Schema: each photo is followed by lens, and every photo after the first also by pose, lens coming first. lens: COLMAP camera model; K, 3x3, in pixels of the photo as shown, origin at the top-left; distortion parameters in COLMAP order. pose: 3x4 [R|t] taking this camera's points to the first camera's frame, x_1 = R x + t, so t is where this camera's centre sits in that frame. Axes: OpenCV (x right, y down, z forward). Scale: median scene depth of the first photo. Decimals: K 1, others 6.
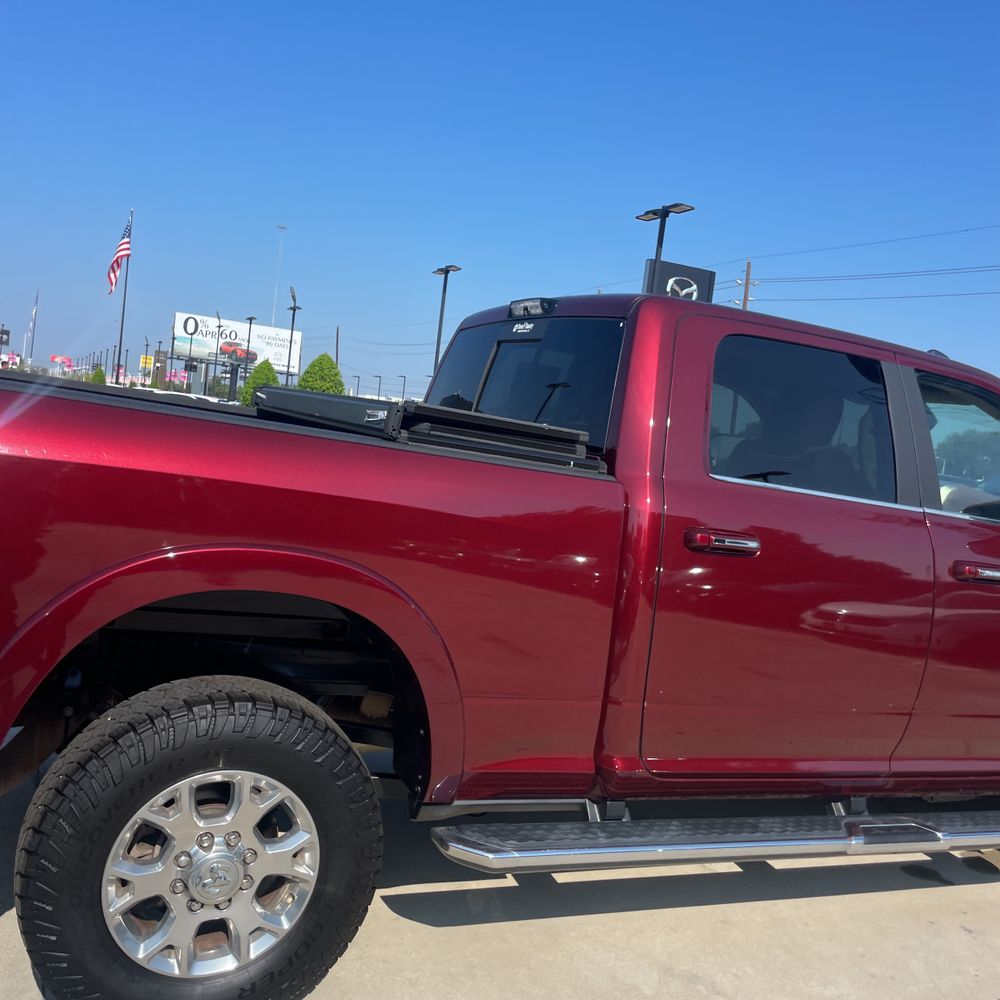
lens RADIAL K [[1019.5, 0, 524.9], [0, 1019.5, 481.9], [0, 0, 1]] dist [0.111831, -0.165362]
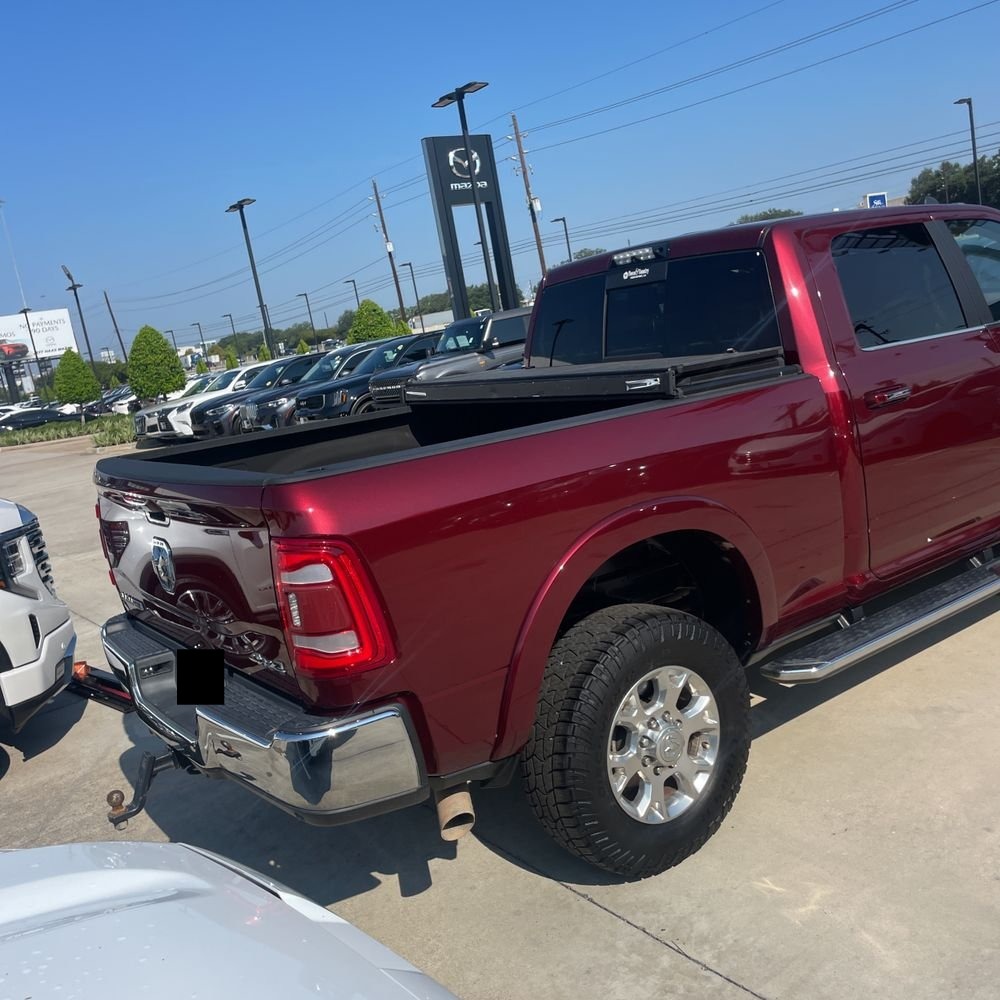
lens RADIAL K [[1018.5, 0, 549.5], [0, 1018.5, 476.8], [0, 0, 1]] dist [0.063851, -0.012938]
pose [[0.936729, -0.310534, 0.161577, -0.408999], [0.290579, 0.947172, 0.135756, -0.132649], [-0.195198, -0.080215, 0.977478, -0.185784]]
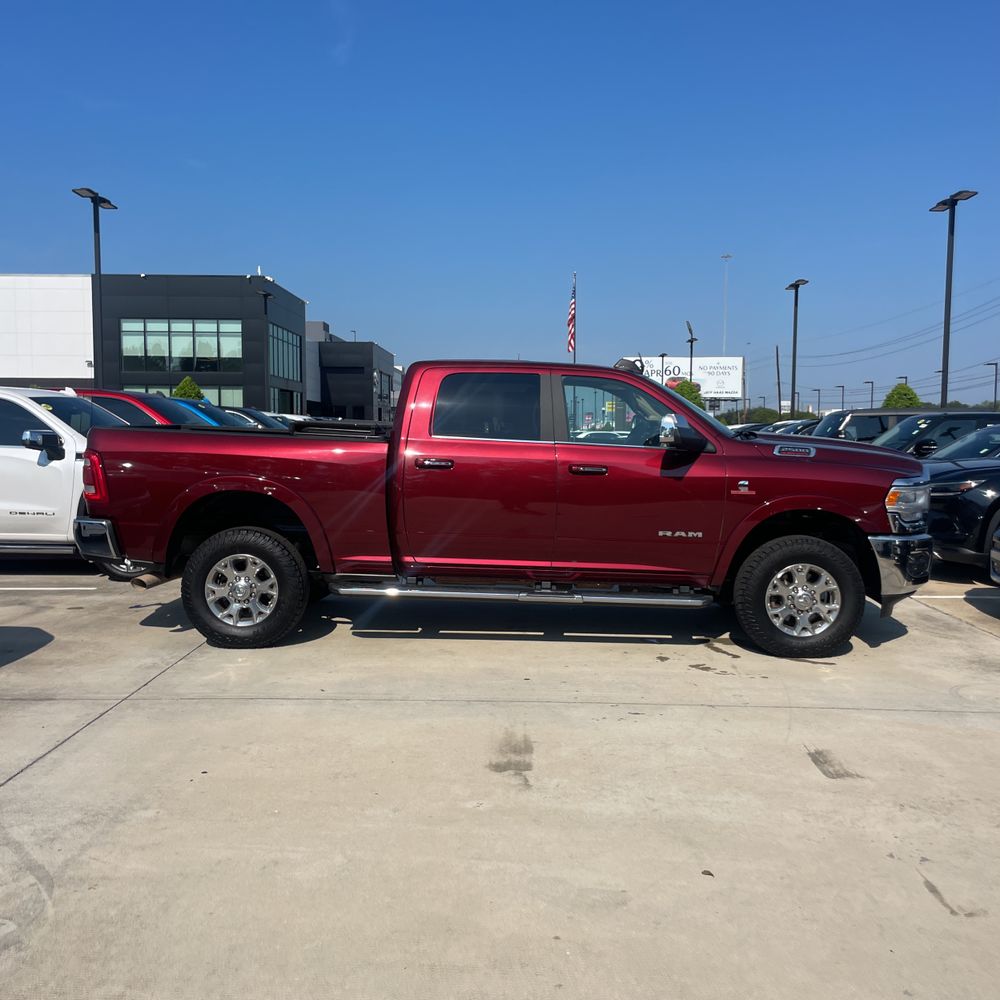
lens RADIAL K [[1031.8, 0, 530.7], [0, 1031.8, 503.4], [0, 0, 1]] dist [0.113798, -0.183170]
pose [[0.898127, -0.083871, -0.431664, 1.267244], [0.082197, 0.996360, -0.022570, 0.199626], [0.431986, -0.015211, 0.901752, -0.943570]]
